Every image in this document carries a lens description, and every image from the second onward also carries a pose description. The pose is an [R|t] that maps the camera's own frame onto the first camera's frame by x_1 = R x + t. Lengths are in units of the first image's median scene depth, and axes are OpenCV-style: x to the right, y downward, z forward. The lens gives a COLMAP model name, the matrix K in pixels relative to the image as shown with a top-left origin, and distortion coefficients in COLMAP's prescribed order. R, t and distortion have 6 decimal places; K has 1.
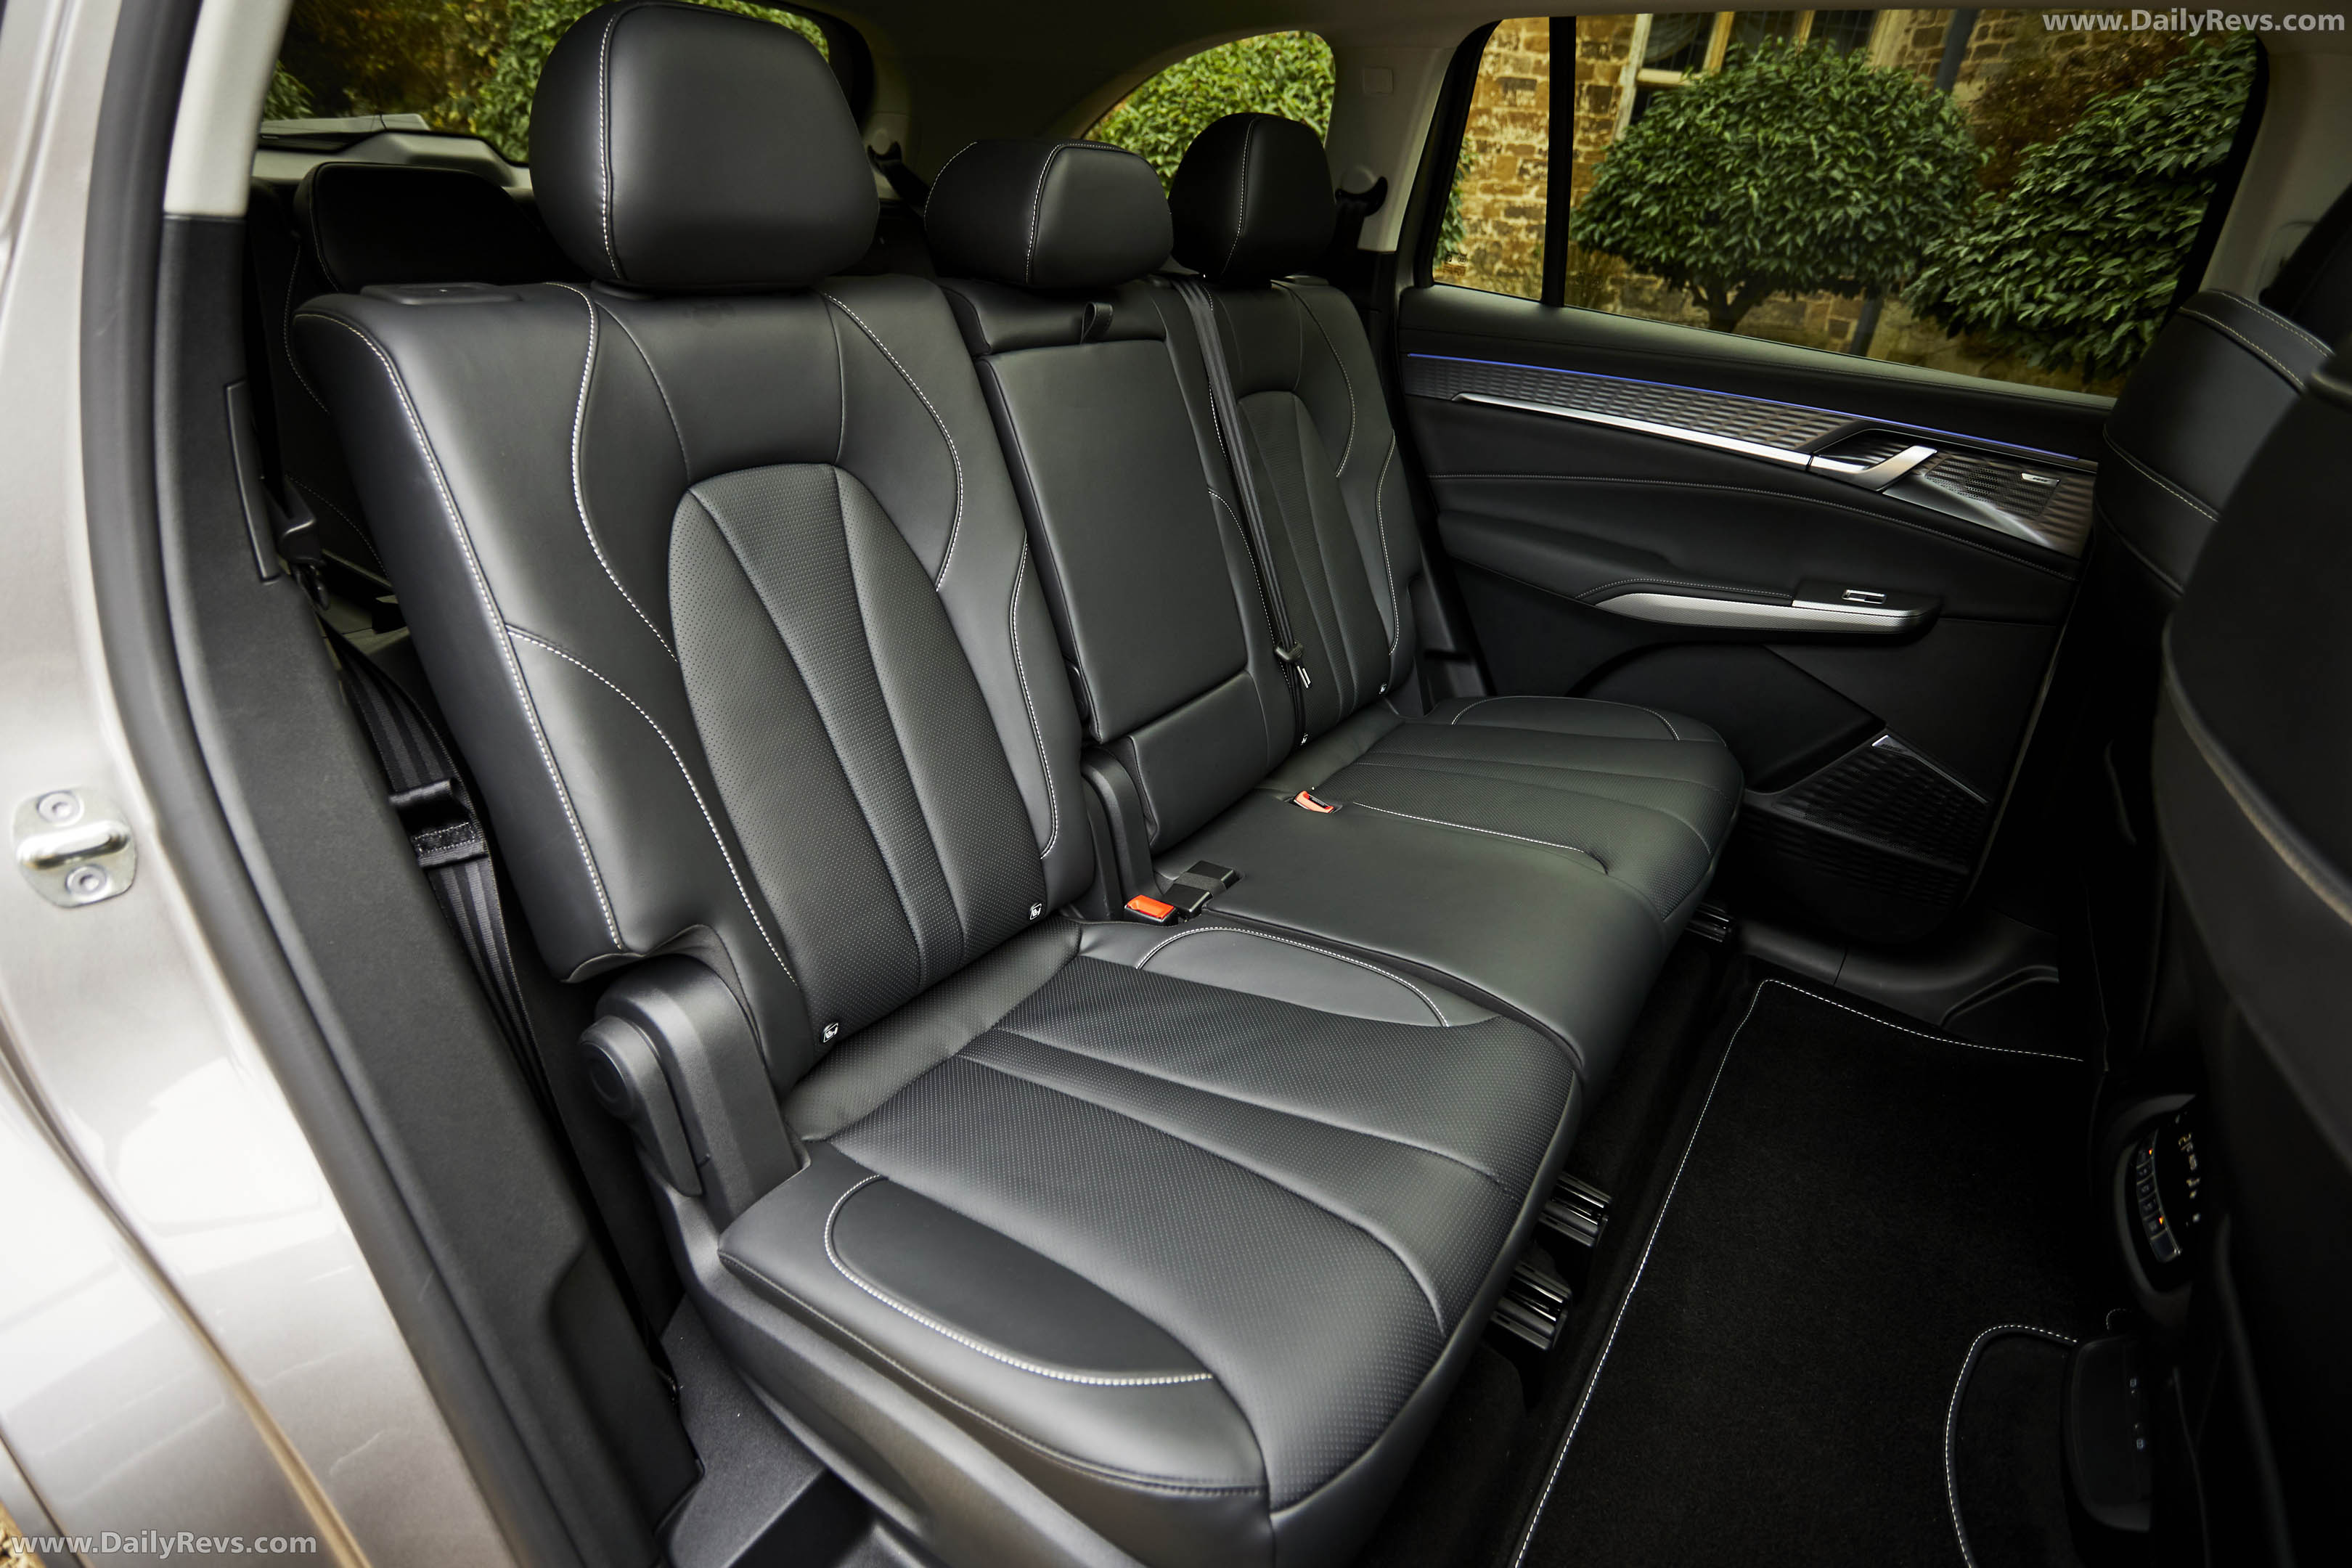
lens RADIAL K [[1148.2, 0, 1166.8], [0, 1148.2, 760.9], [0, 0, 1]] dist [-0.003902, -0.000344]
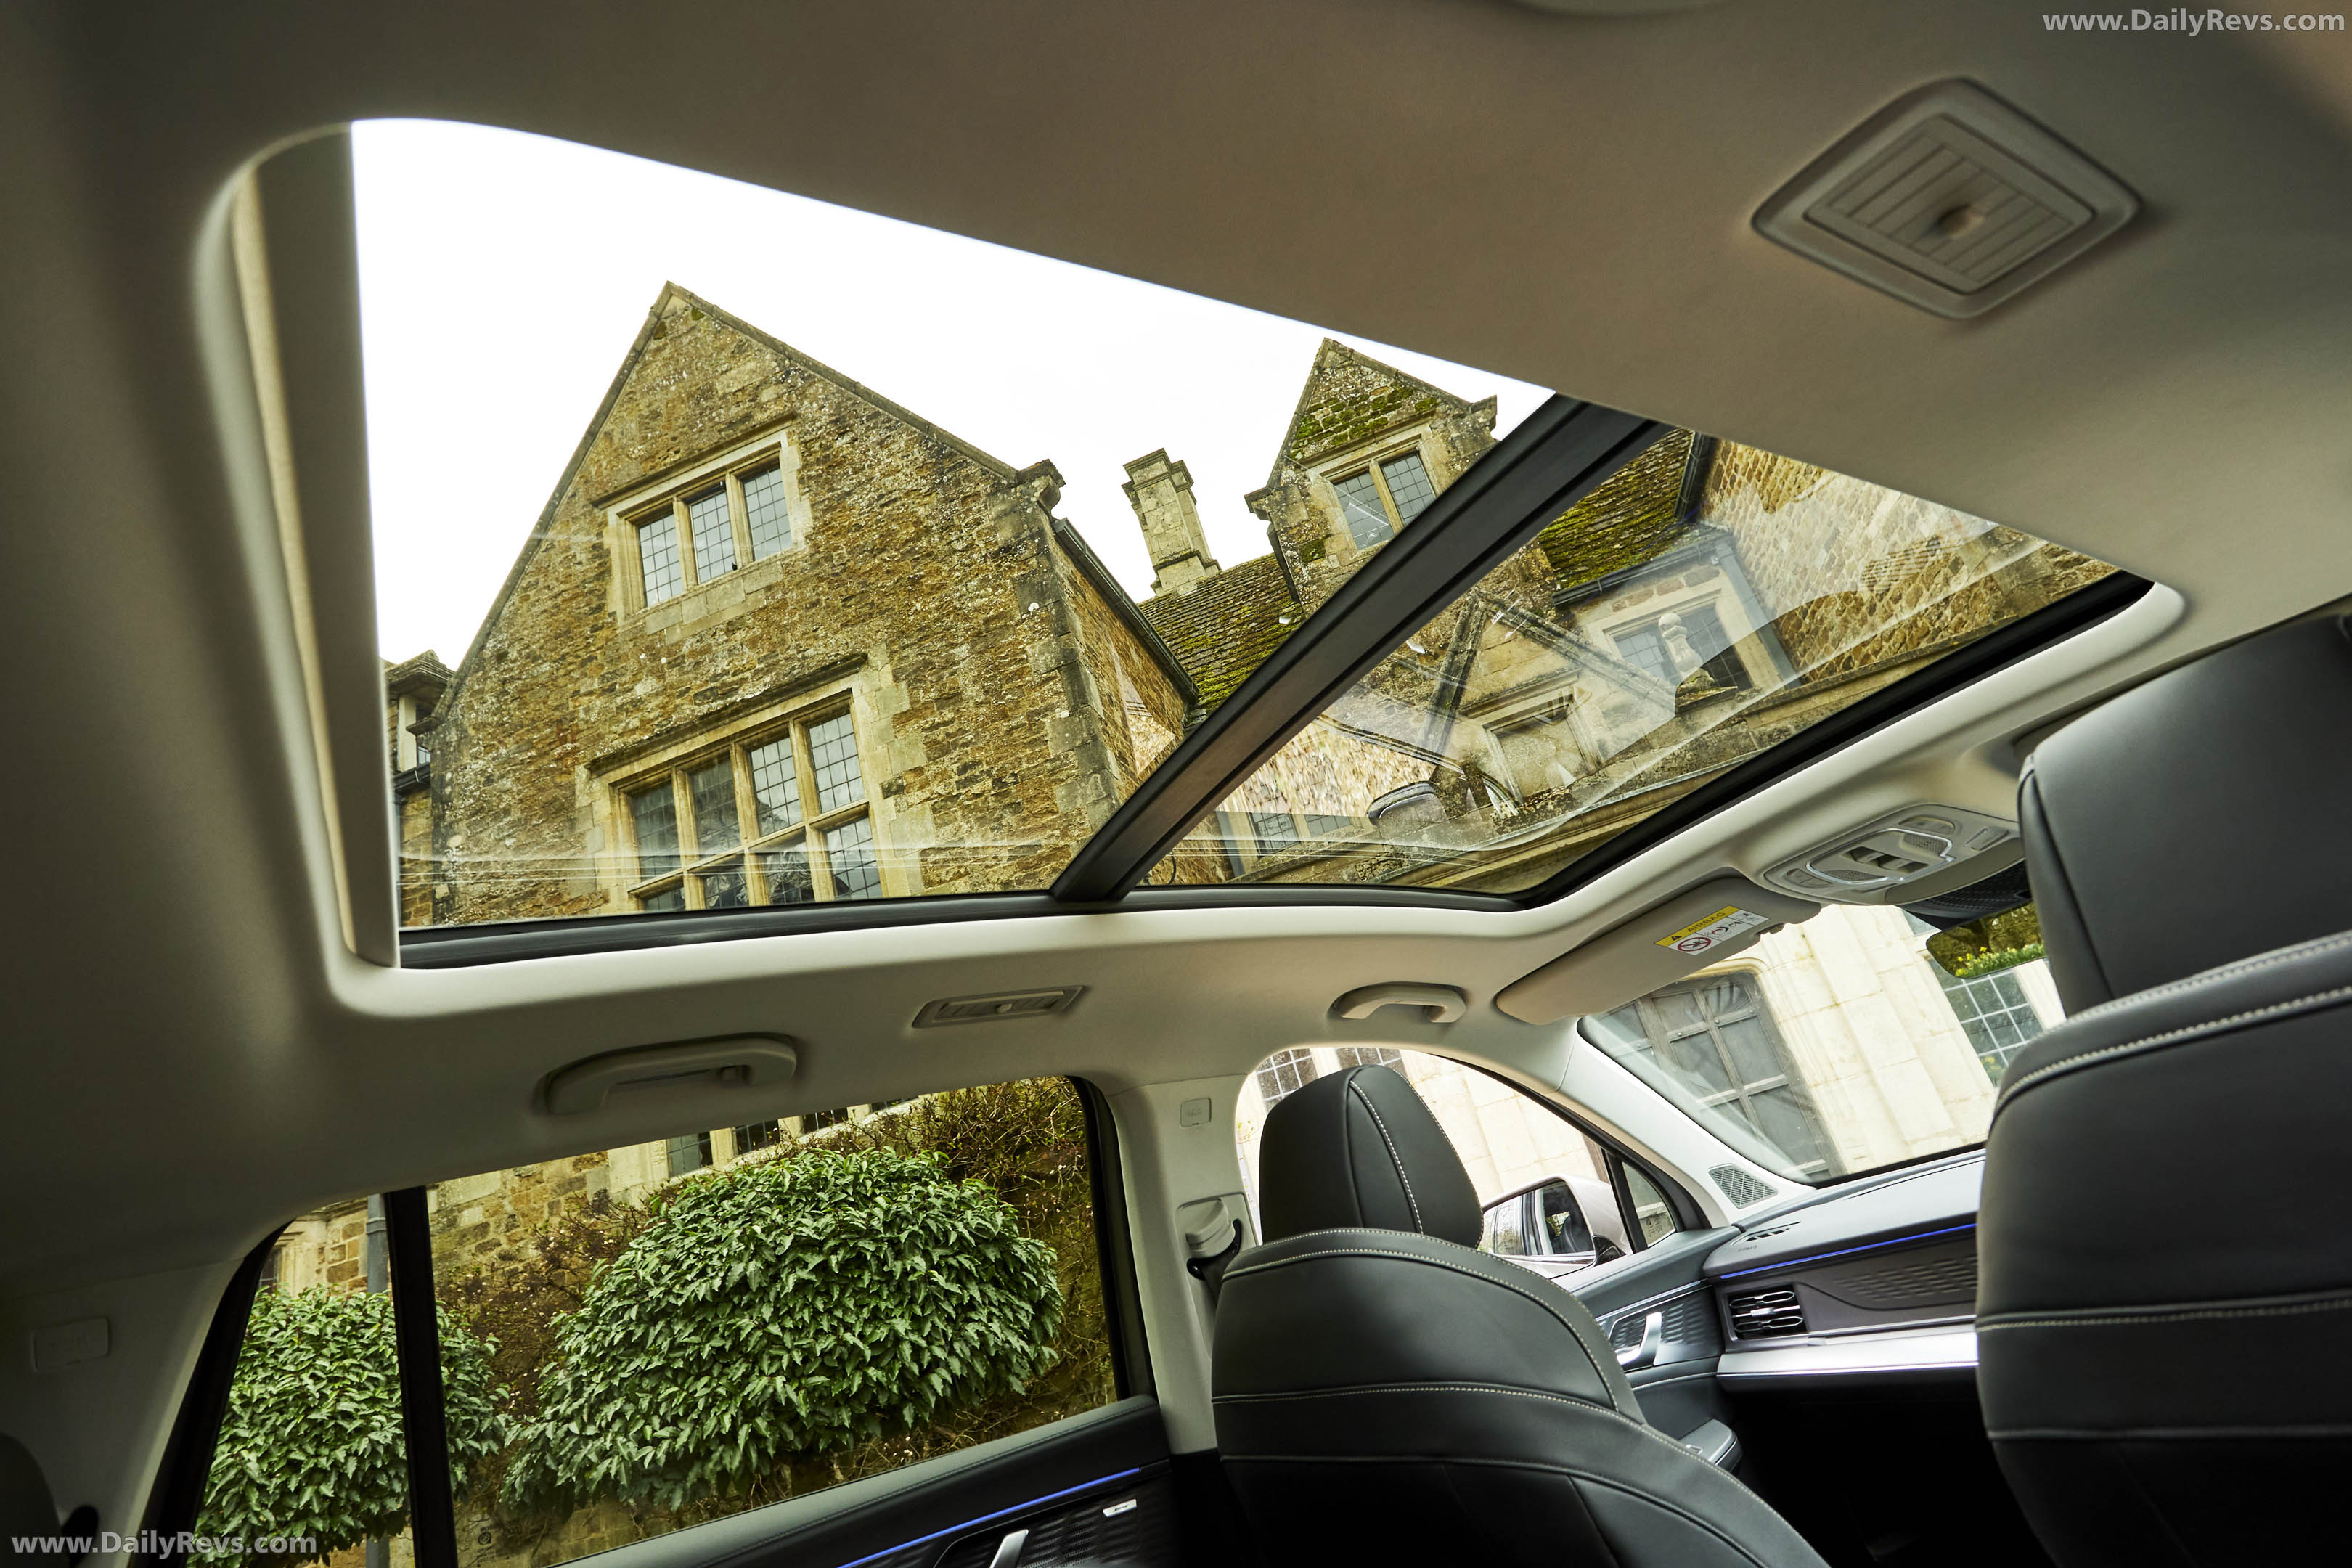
lens RADIAL K [[1148.2, 0, 1166.8], [0, 1148.2, 760.9], [0, 0, 1]] dist [-0.003902, -0.000344]
pose [[0.409350, 0.189898, 0.892396, -0.039238], [0.637215, 0.640518, -0.428595, -0.048876], [-0.652985, 0.744094, 0.141191, 0.090689]]
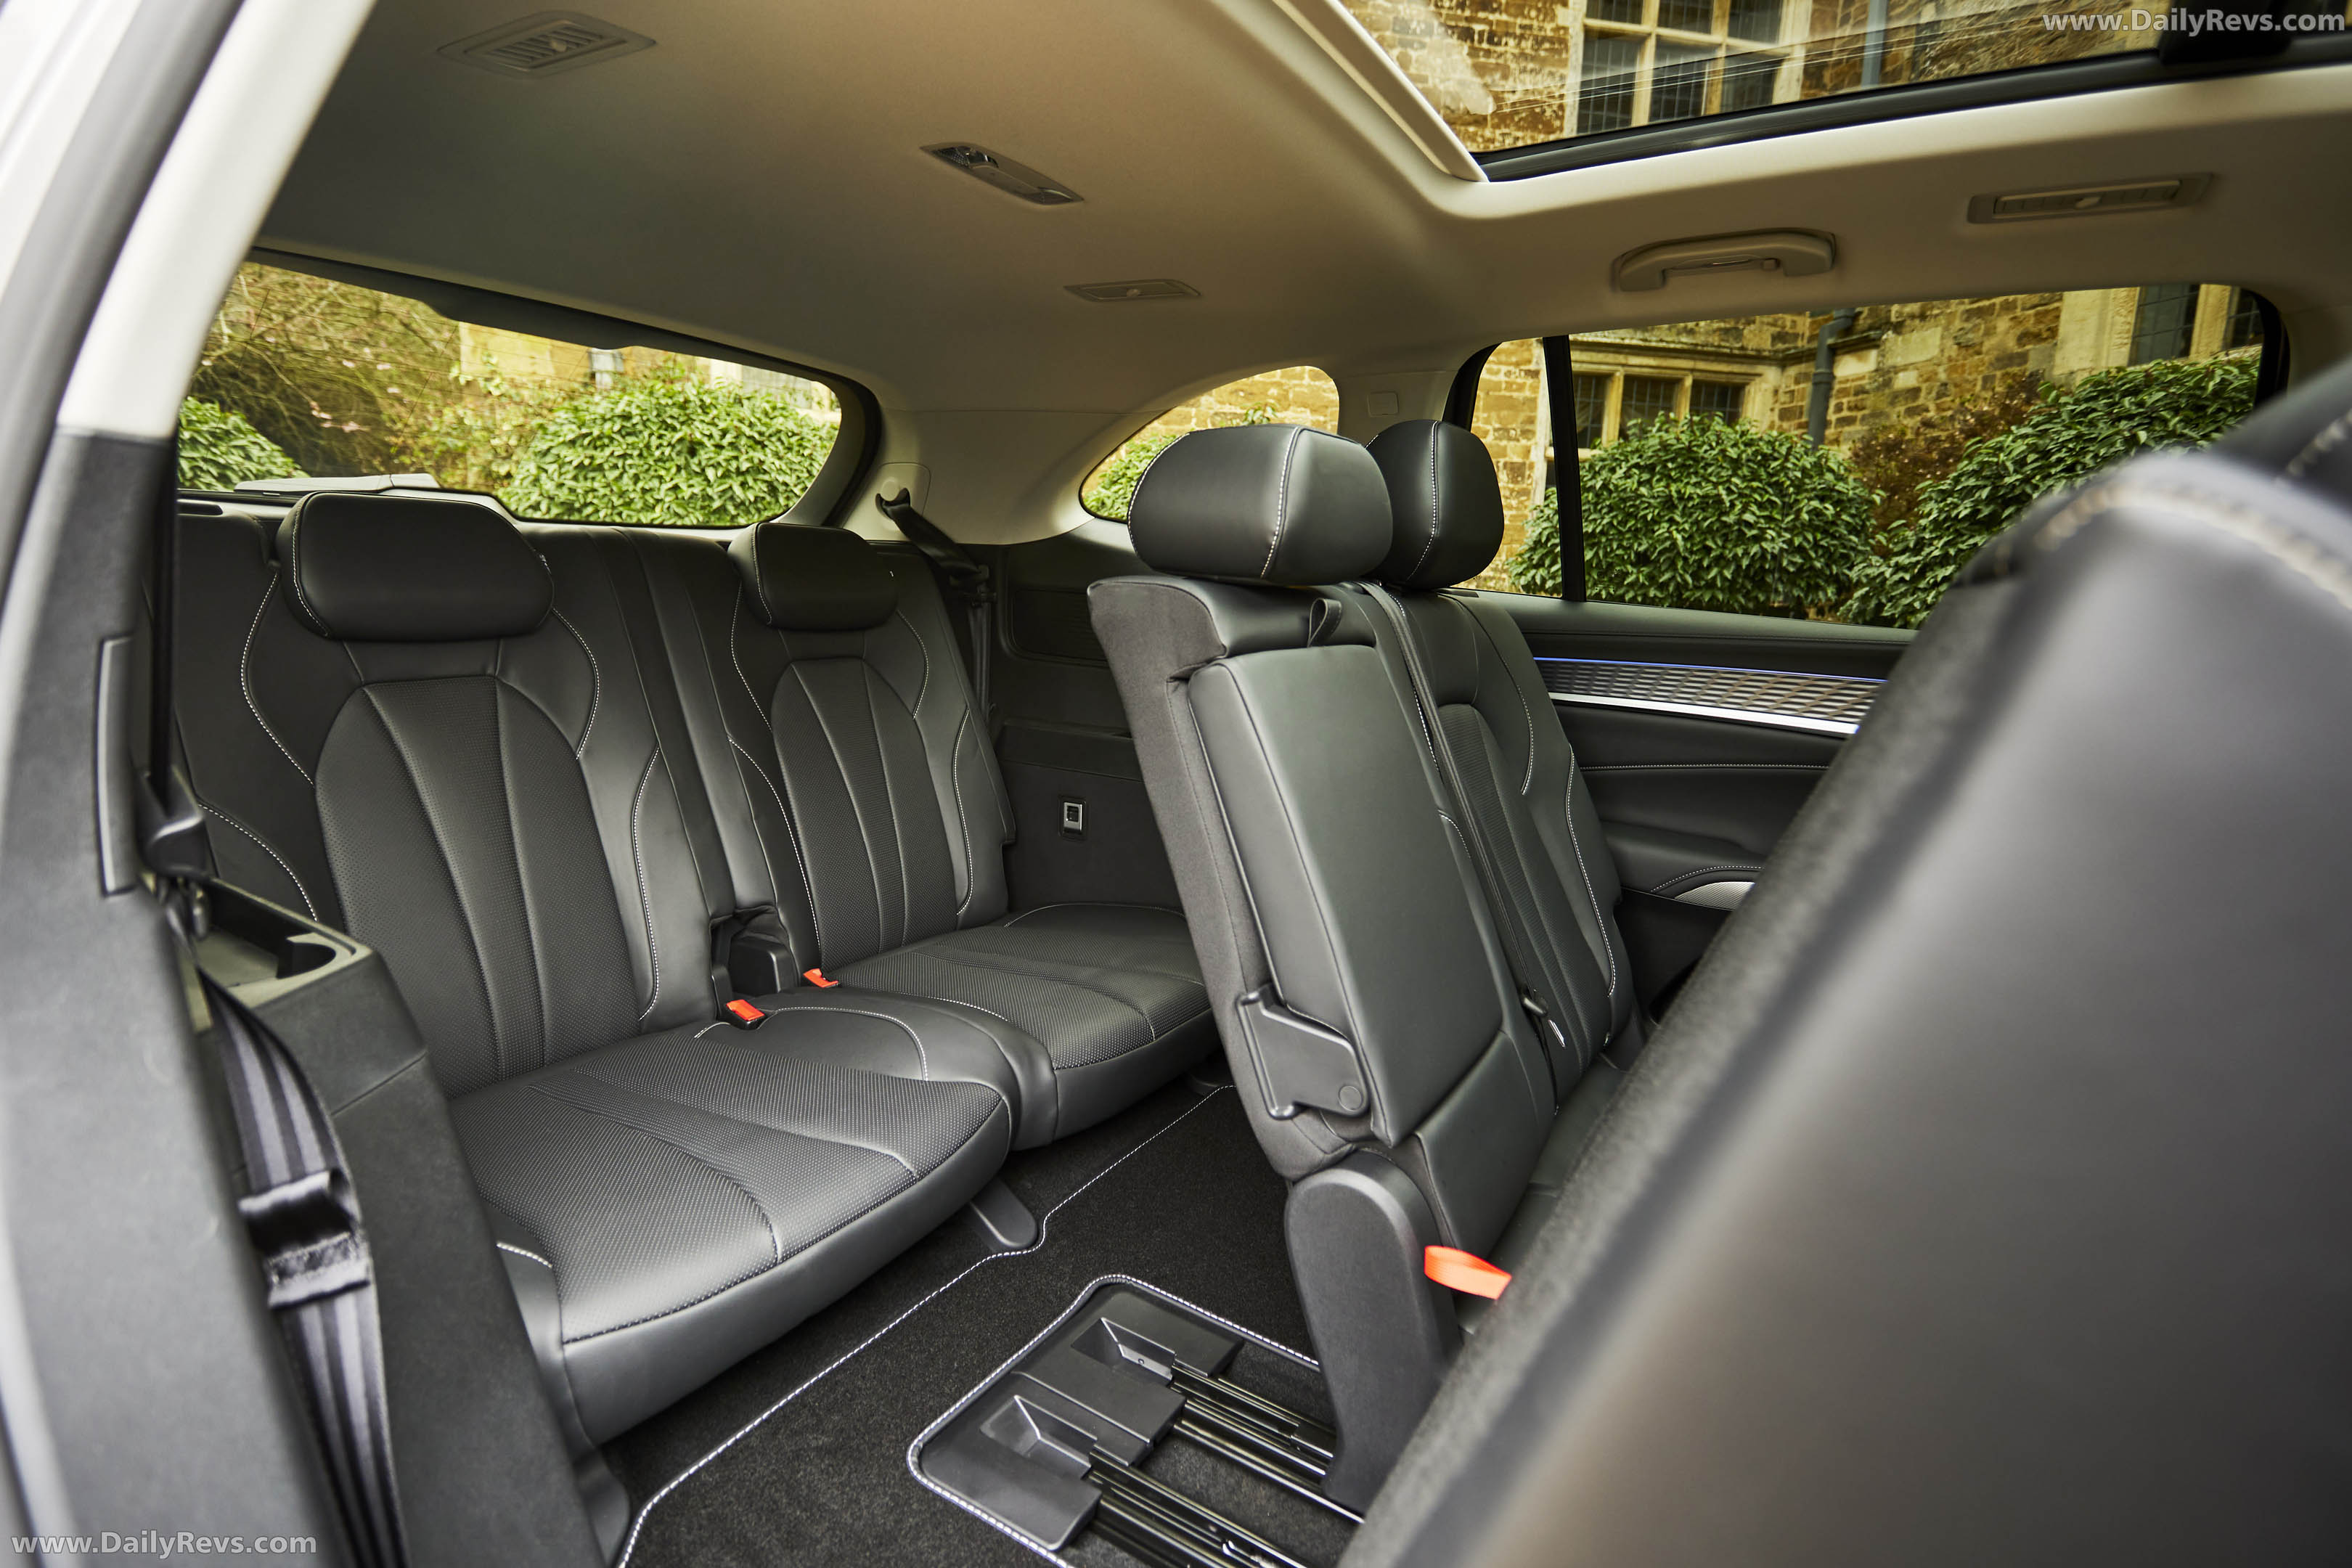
lens RADIAL K [[1148.2, 0, 1166.8], [0, 1148.2, 760.9], [0, 0, 1]] dist [-0.003902, -0.000344]
pose [[0.998460, -0.047041, 0.029411, -0.013906], [0.053599, 0.954758, -0.292515, 0.001124], [-0.014320, 0.293641, 0.955808, 0.028341]]
